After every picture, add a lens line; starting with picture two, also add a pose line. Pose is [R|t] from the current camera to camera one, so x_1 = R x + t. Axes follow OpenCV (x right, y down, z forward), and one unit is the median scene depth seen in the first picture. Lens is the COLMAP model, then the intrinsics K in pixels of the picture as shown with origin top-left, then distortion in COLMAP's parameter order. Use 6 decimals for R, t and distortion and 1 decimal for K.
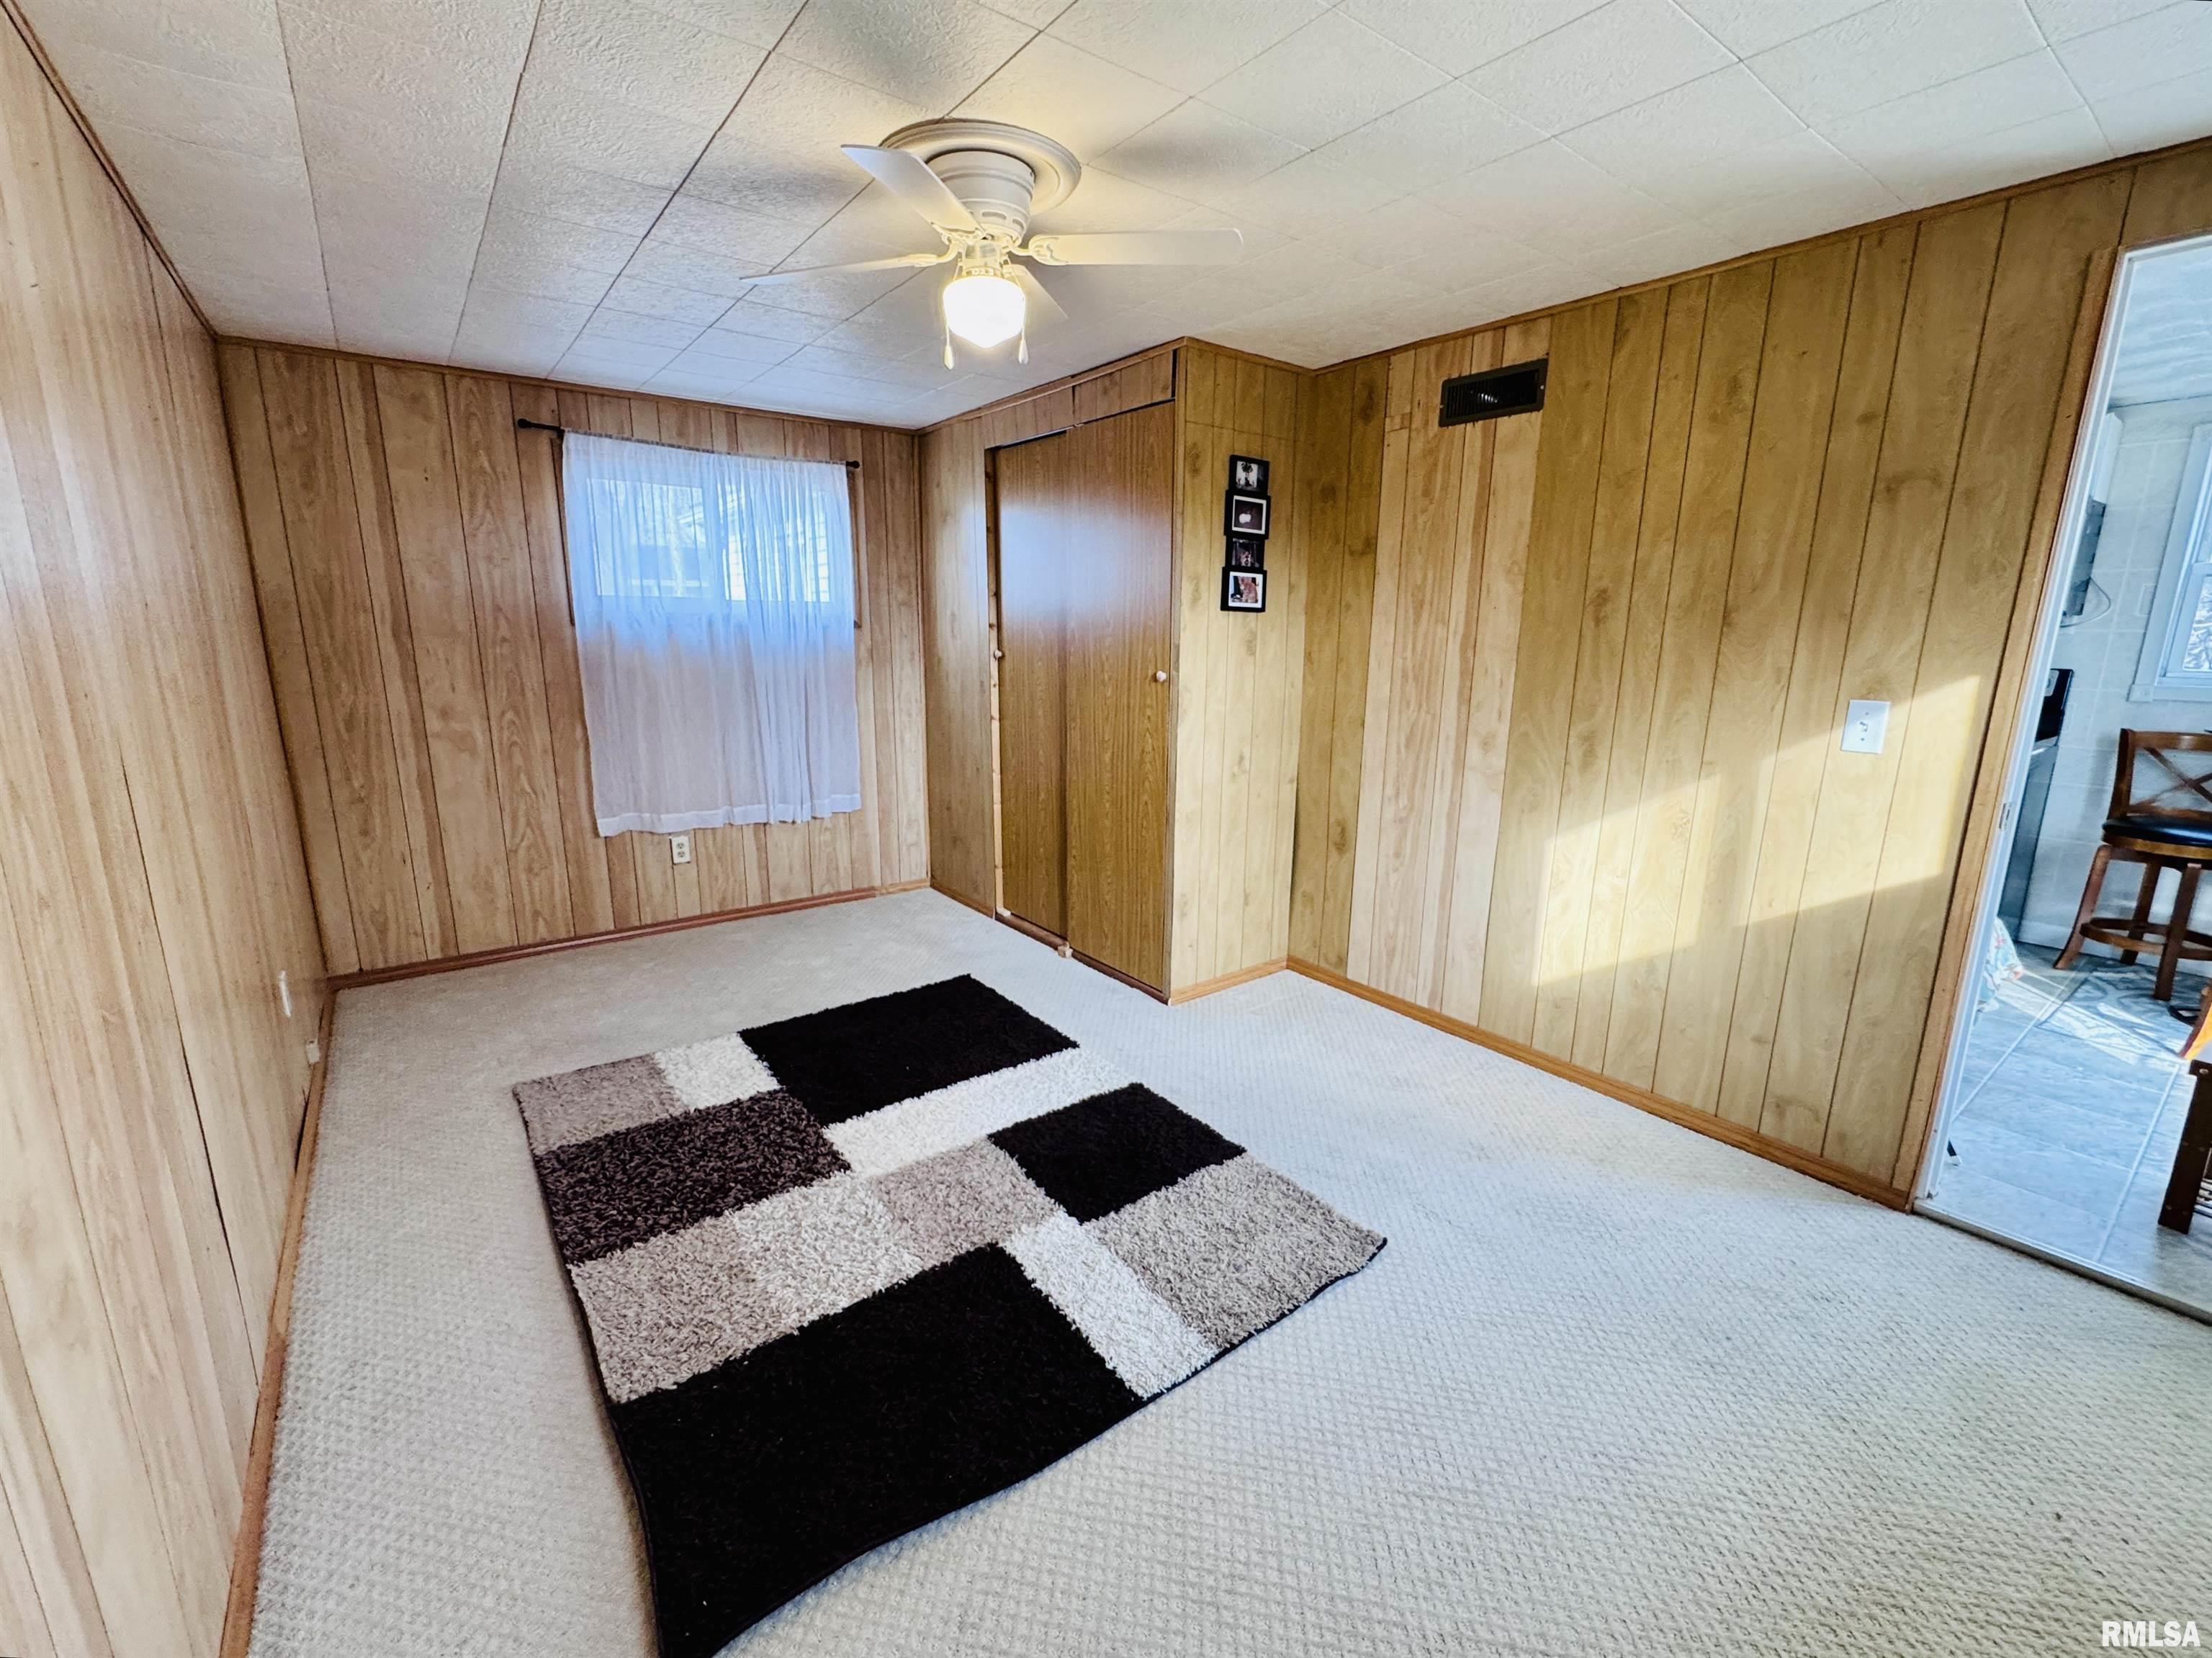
lens RADIAL K [[925.6, 0, 1097.2], [0, 925.6, 823.0], [0, 0, 1]] dist [-0.007401, -0.000103]
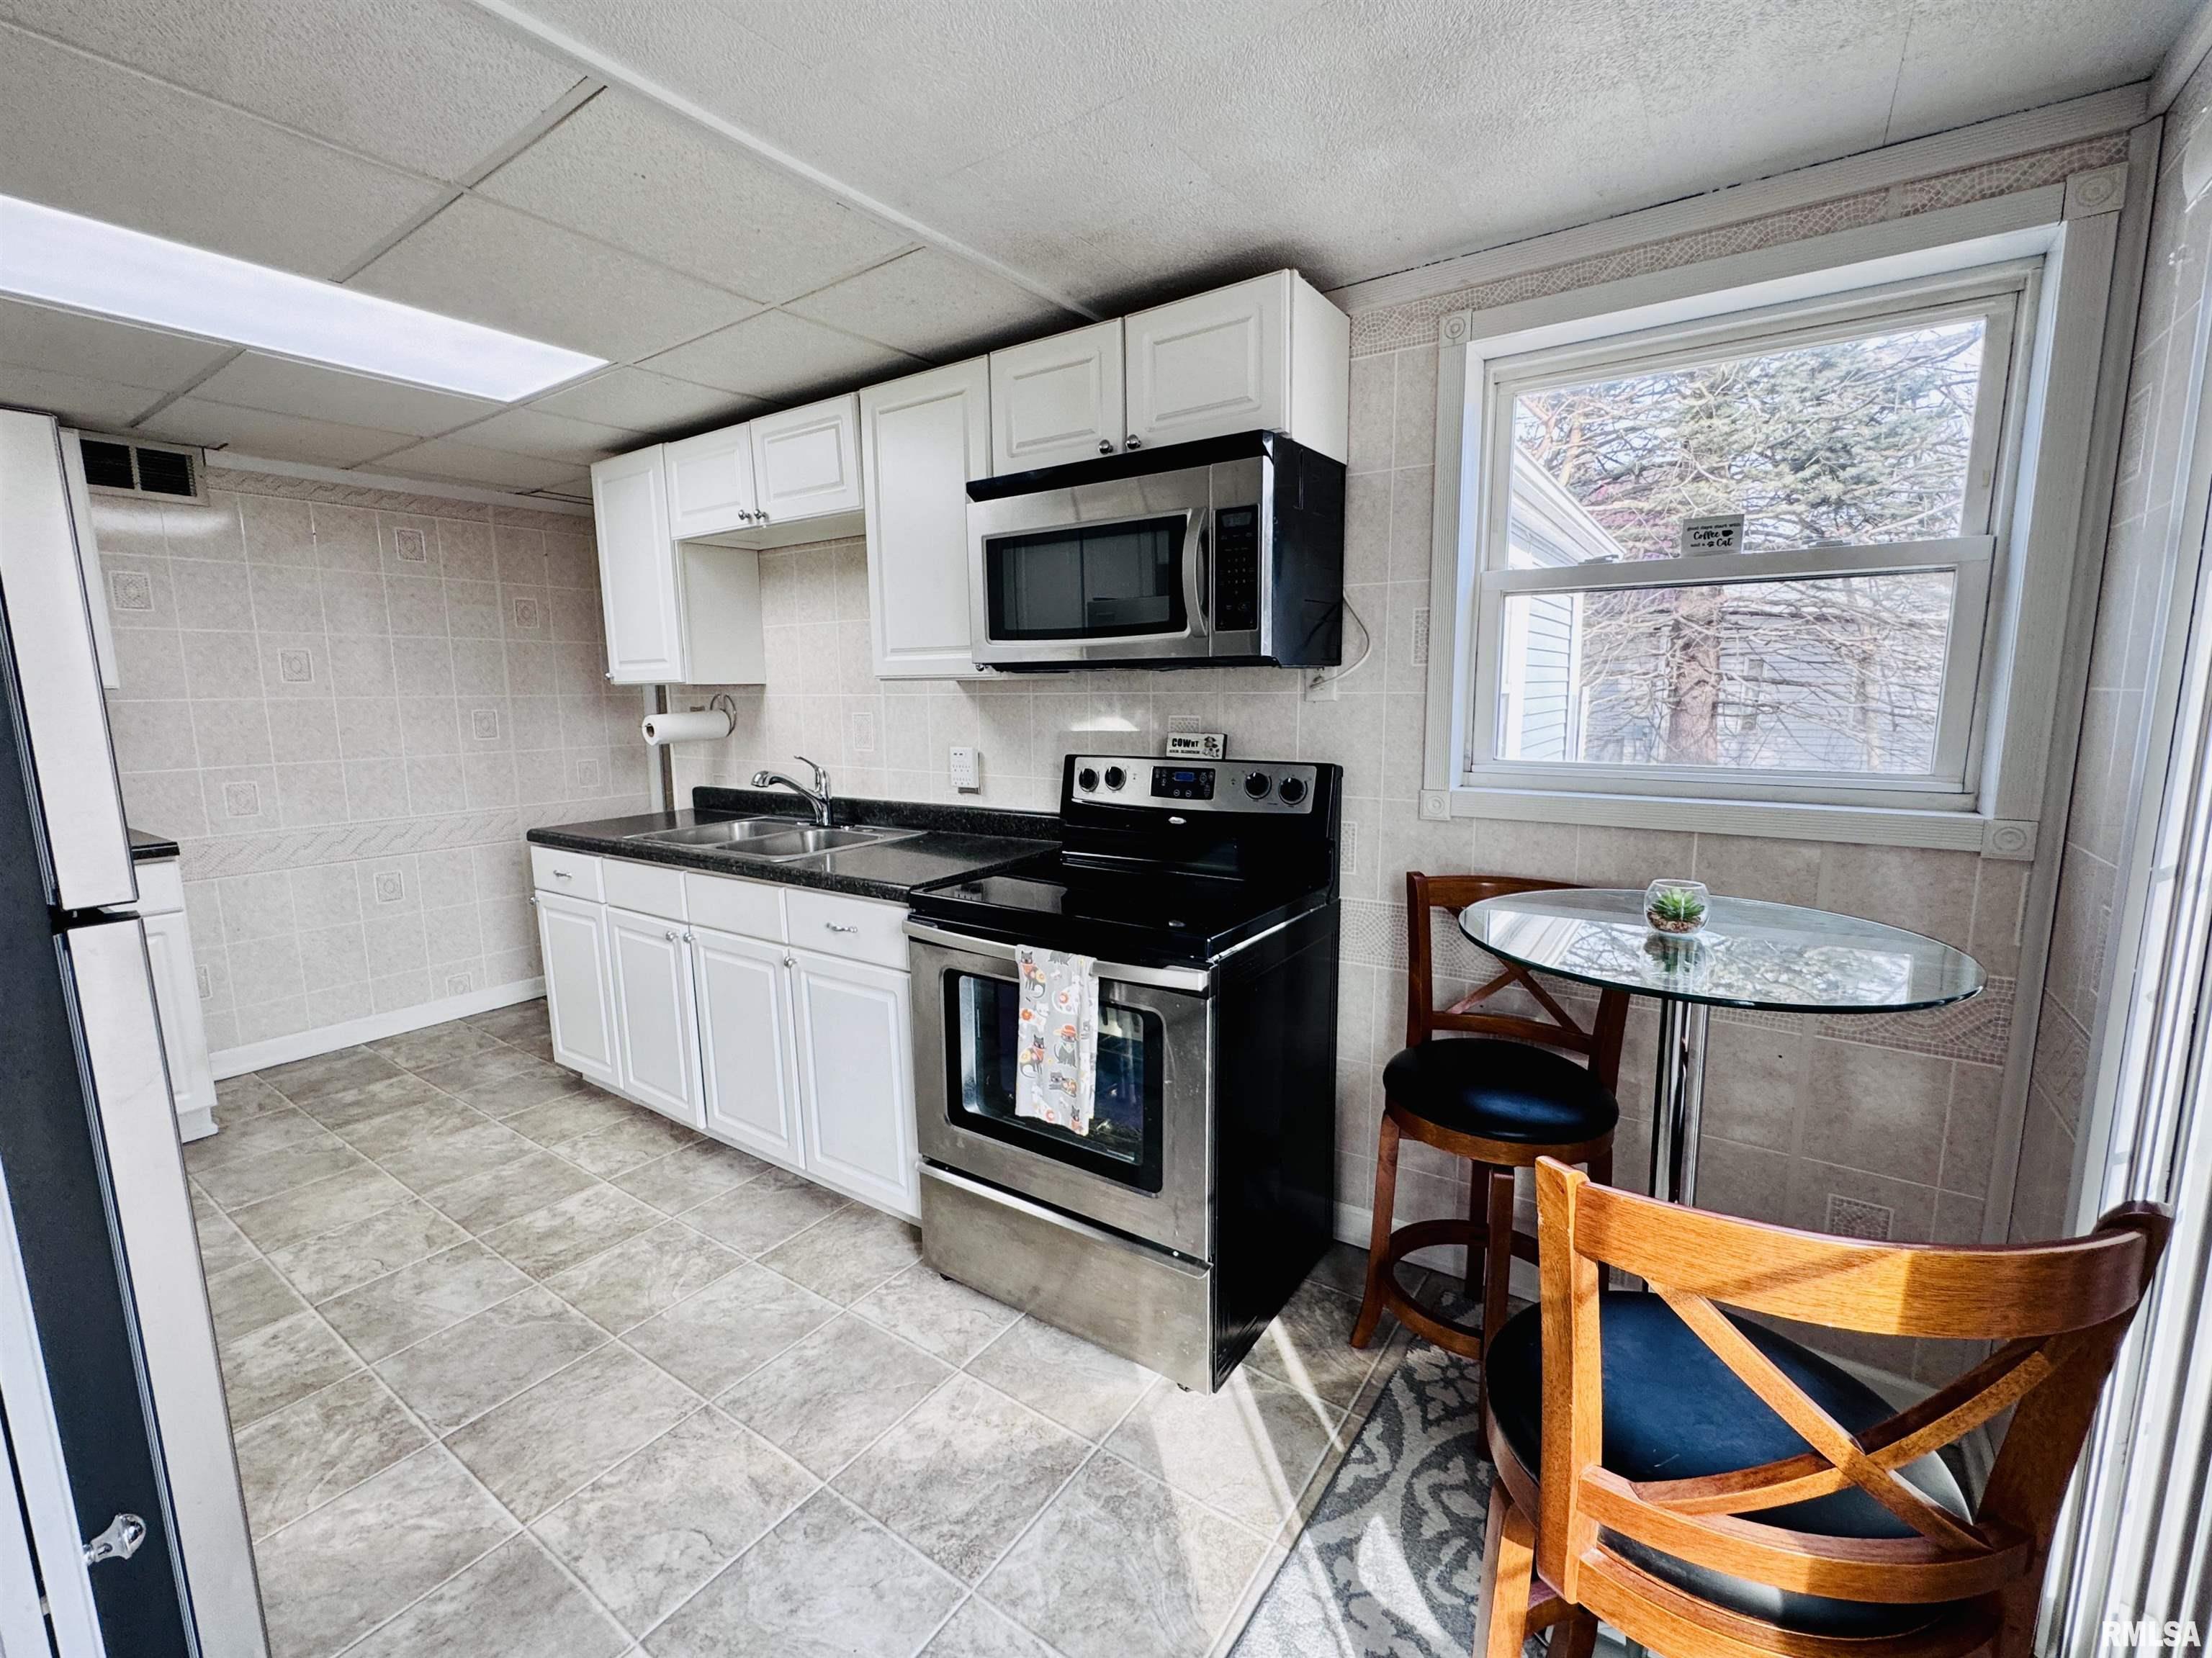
lens RADIAL K [[940.0, 0, 1106.0], [0, 940.0, 828.4], [0, 0, 1]] dist [-0.000171, -0.001963]
pose [[0.942820, -0.066369, 0.326629, 0.572689], [0.087176, 0.994964, -0.049464, -0.086095], [-0.321701, 0.075110, 0.943858, 0.395950]]
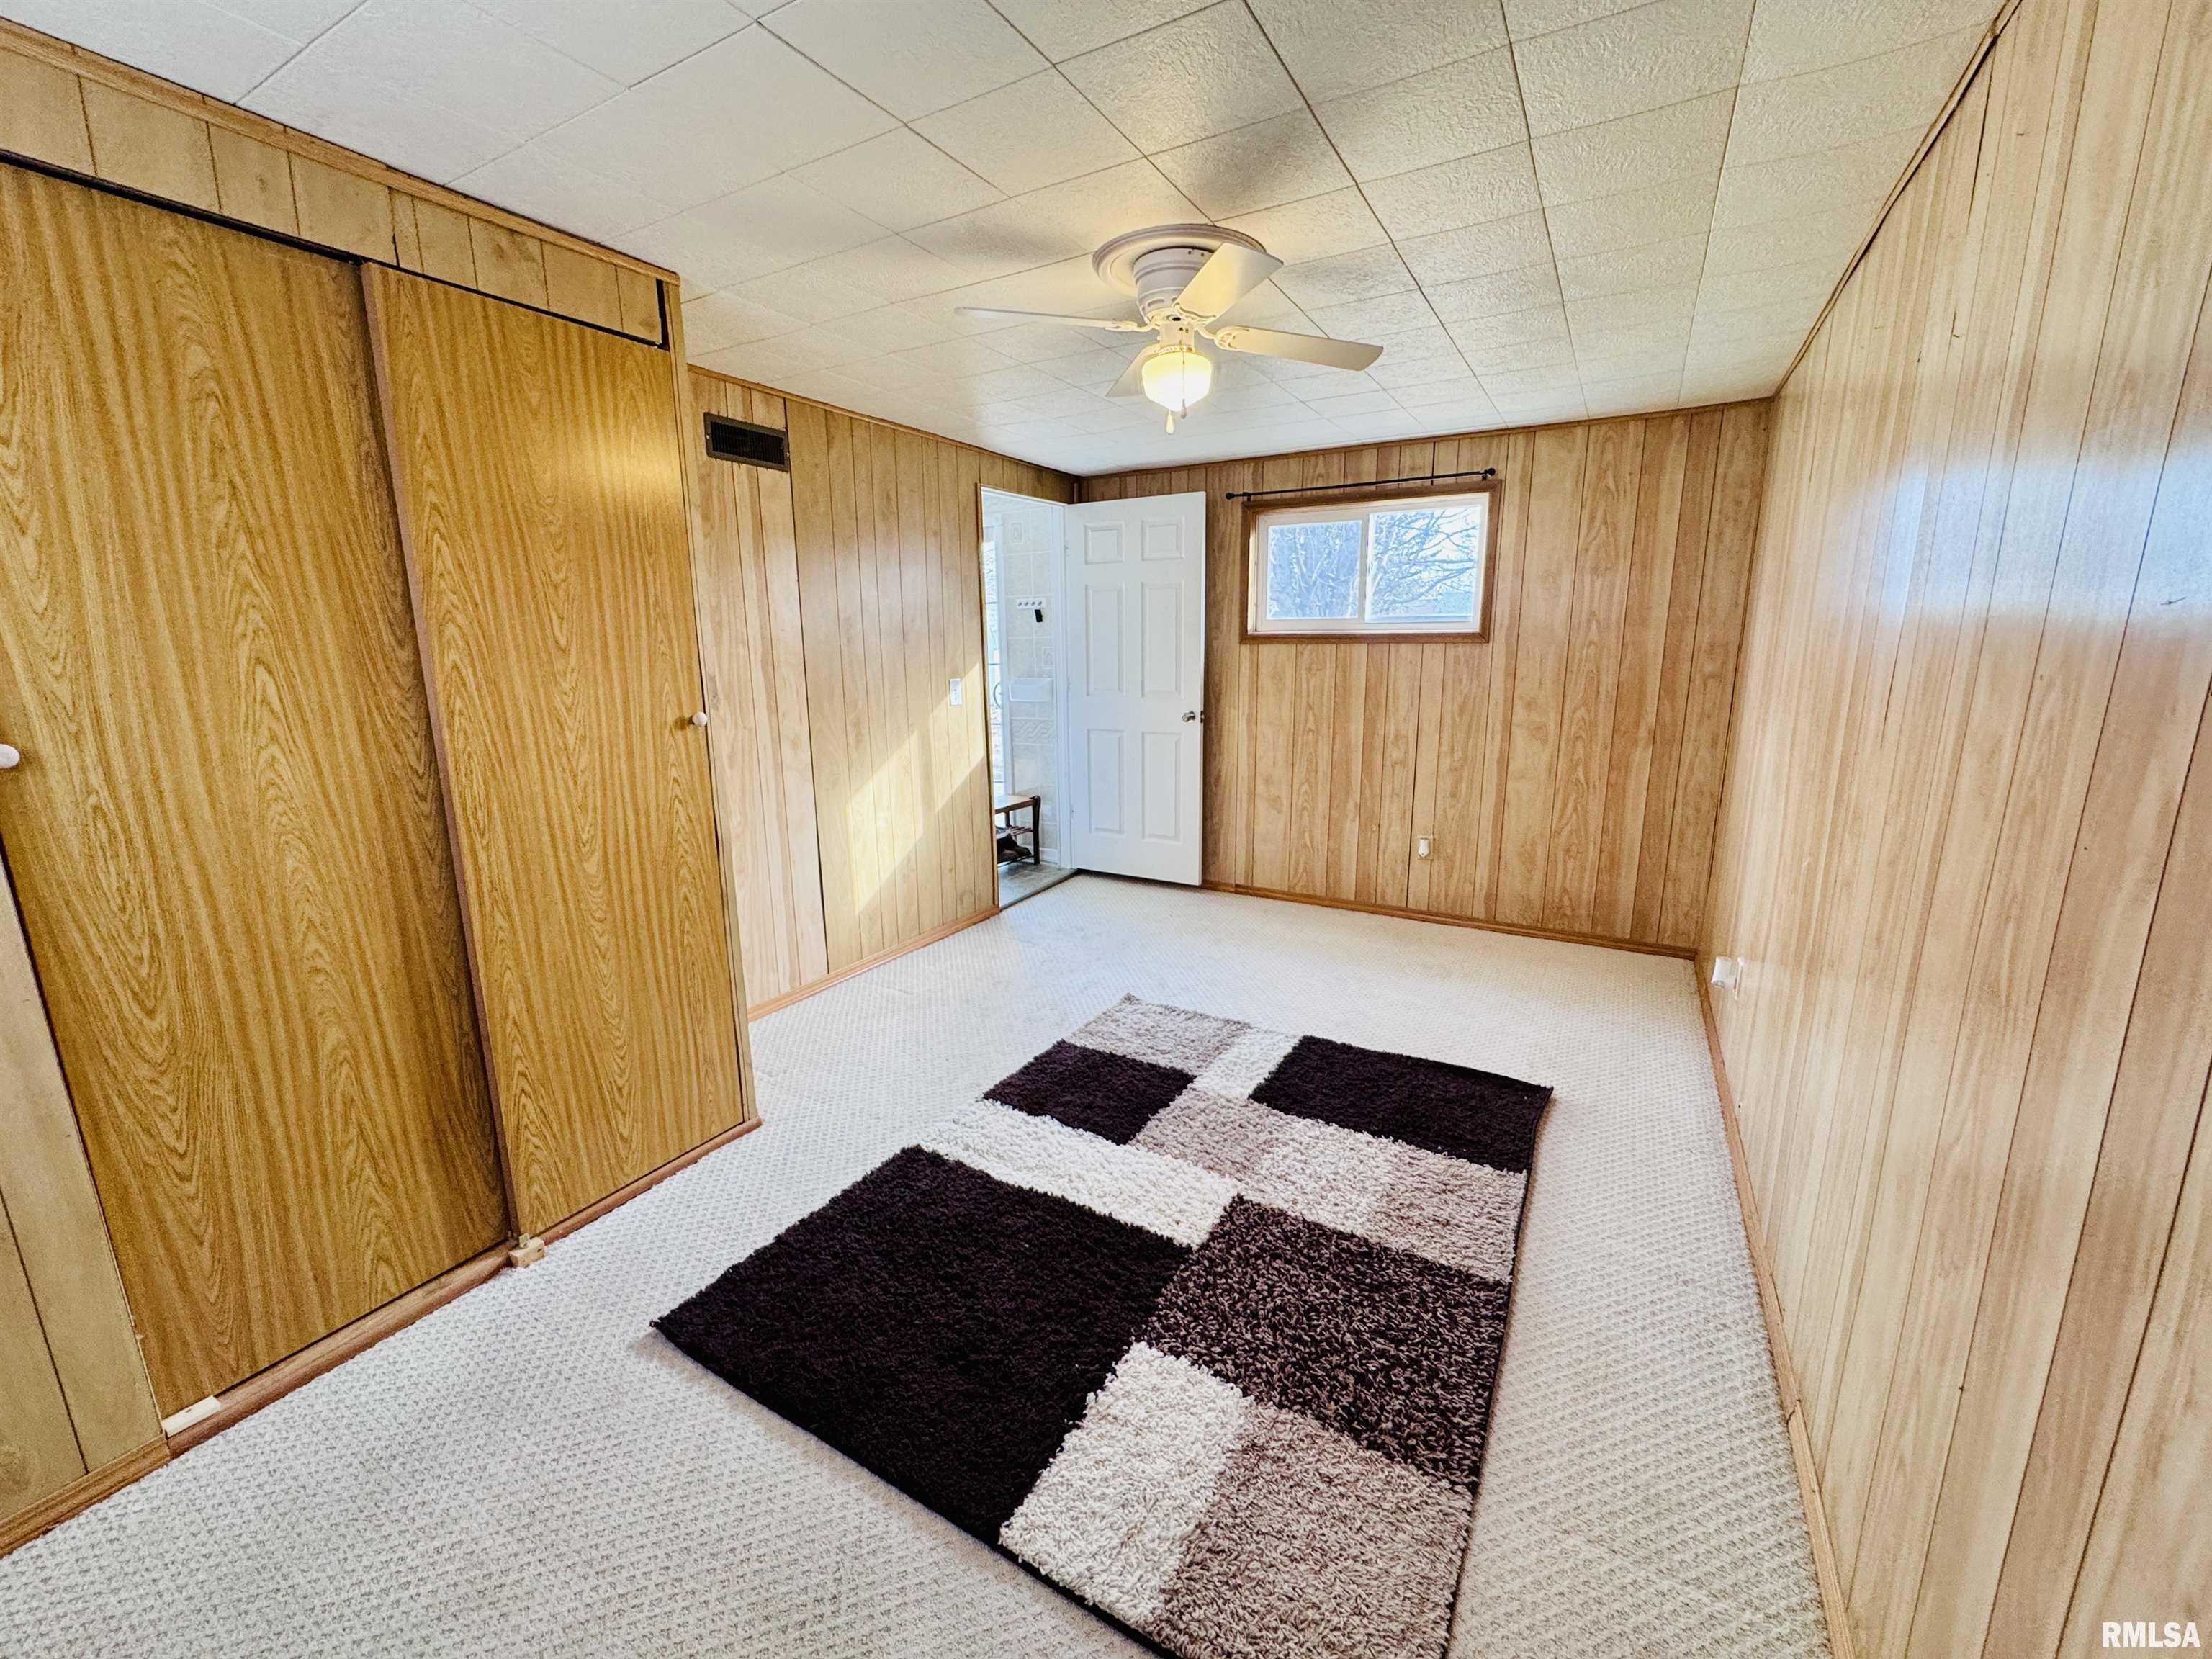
lens RADIAL K [[885.3, 0, 1122.3], [0, 885.3, 821.0], [0, 0, 1]] dist [-0.004555, 0.000207]
pose [[-0.403273, -0.188794, 0.895392, -0.930915], [0.201111, 0.936277, 0.287992, -0.280990], [-0.892707, 0.296213, -0.339607, 1.235699]]
